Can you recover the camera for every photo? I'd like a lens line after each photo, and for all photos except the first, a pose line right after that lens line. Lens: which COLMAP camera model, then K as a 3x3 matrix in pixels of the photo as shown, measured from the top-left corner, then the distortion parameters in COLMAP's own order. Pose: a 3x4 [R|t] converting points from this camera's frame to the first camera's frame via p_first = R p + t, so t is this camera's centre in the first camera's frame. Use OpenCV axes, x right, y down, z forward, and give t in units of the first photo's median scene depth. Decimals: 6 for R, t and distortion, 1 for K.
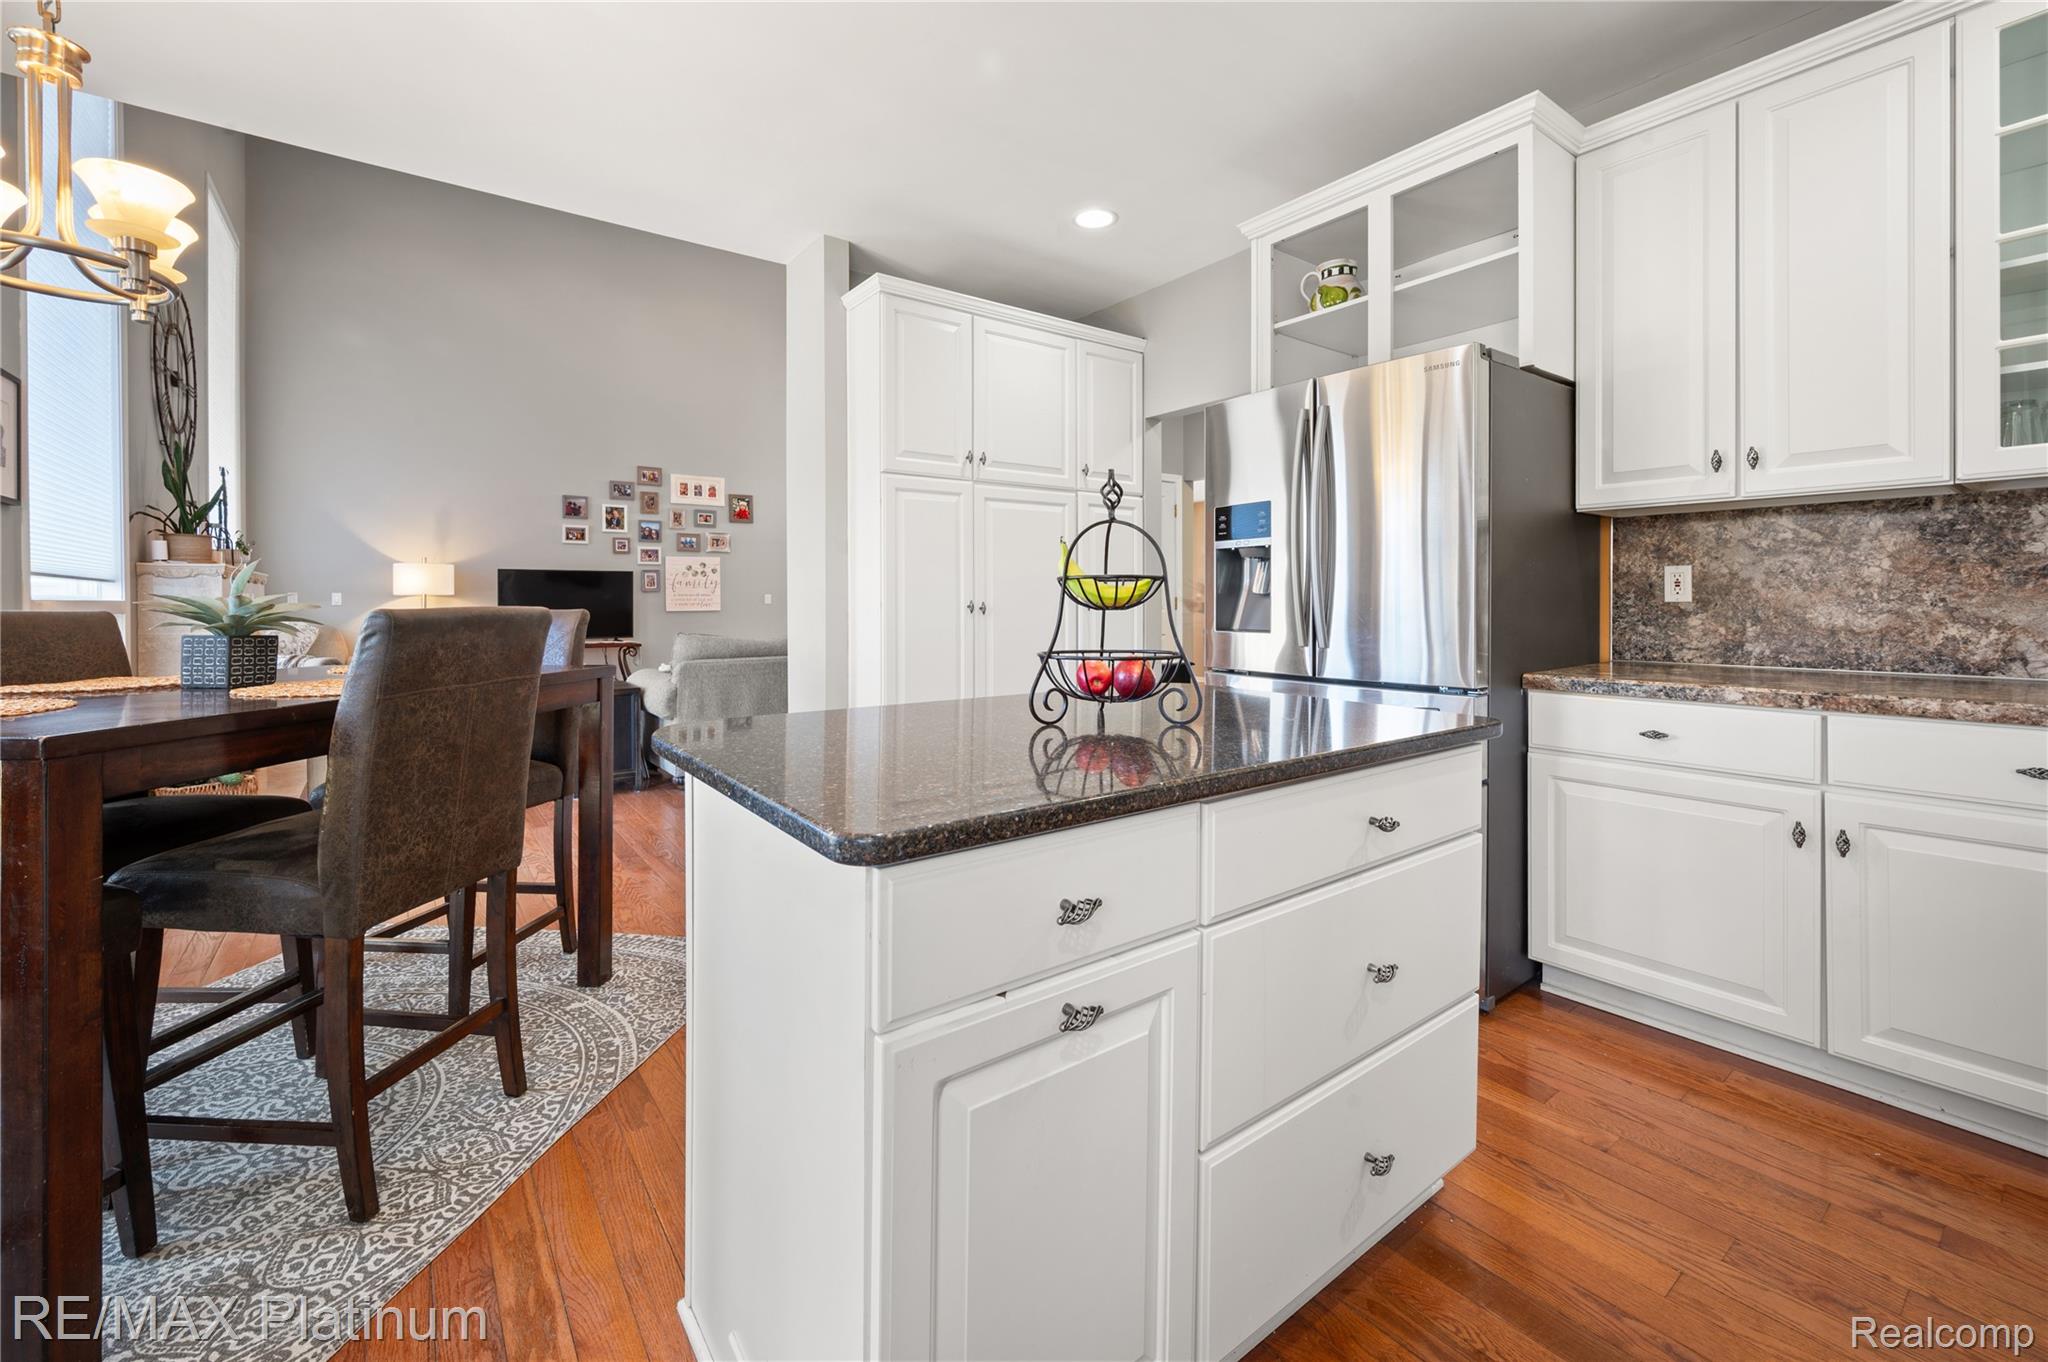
lens RADIAL K [[821.9, 0, 1005.7], [0, 821.9, 597.1], [0, 0, 1]] dist [-0.000215, -0.000056]
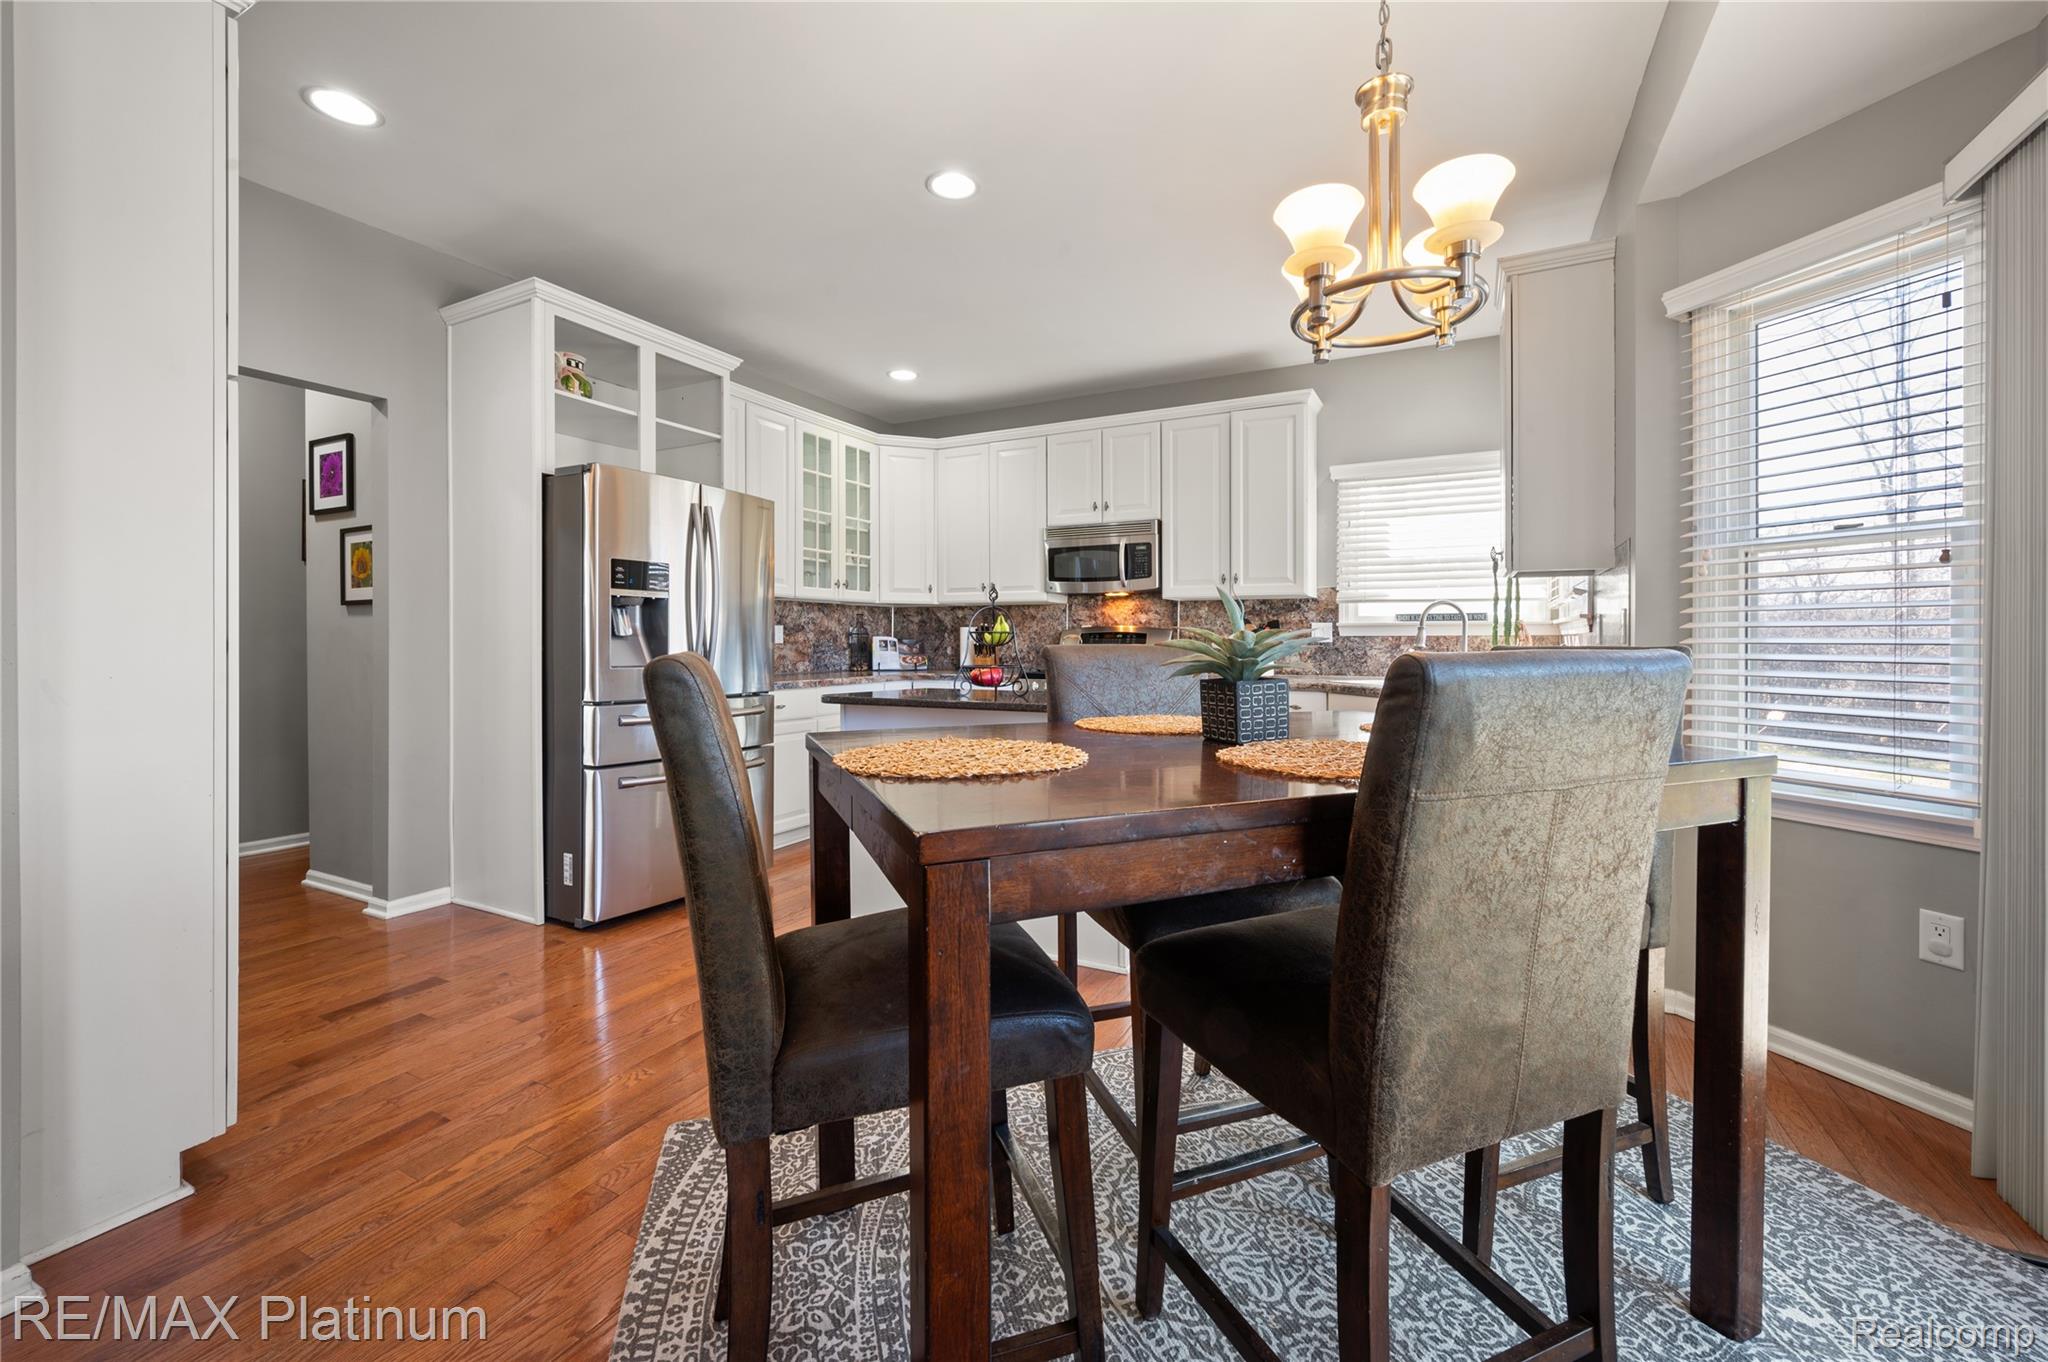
lens RADIAL K [[833.2, 0, 1023.0], [0, 833.2, 649.6], [0, 0, 1]] dist [-0.000773, -0.000017]
pose [[-0.440092, -0.002802, 0.897948, -0.307767], [-0.003325, 0.999993, 0.001490, 0.003312], [-0.897947, -0.002330, -0.440098, 0.308853]]
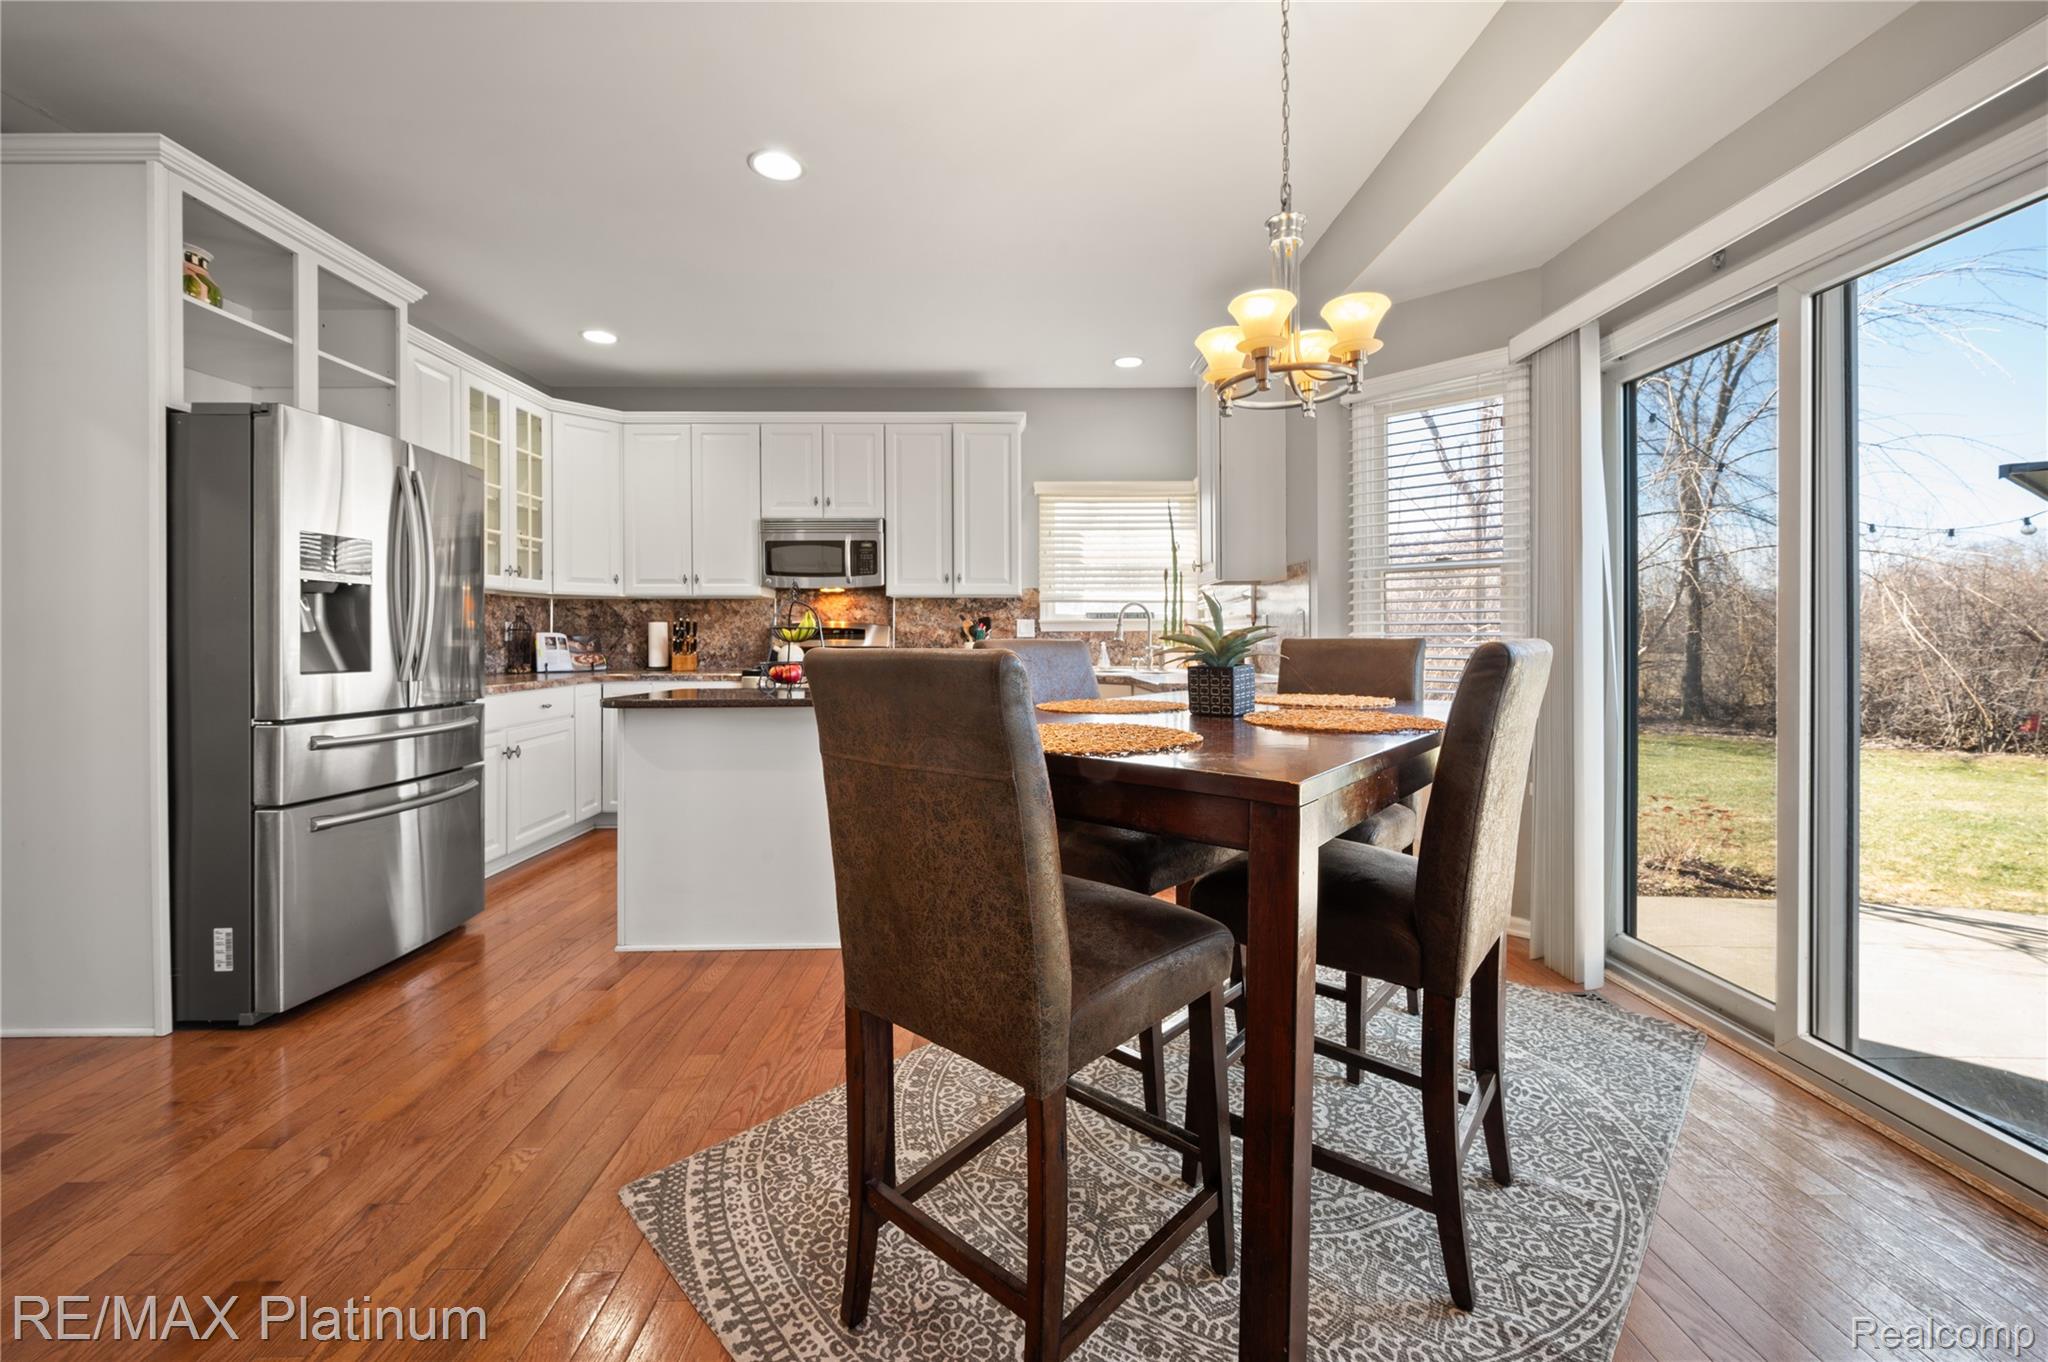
lens RADIAL K [[831.6, 0, 1030.0], [0, 831.6, 642.3], [0, 0, 1]] dist [-0.001558, 0.000037]
pose [[-0.815440, 0.005402, 0.578816, -0.263748], [0.005505, 0.999984, -0.001577, 0.003558], [-0.578815, 0.001901, -0.815456, 0.388122]]
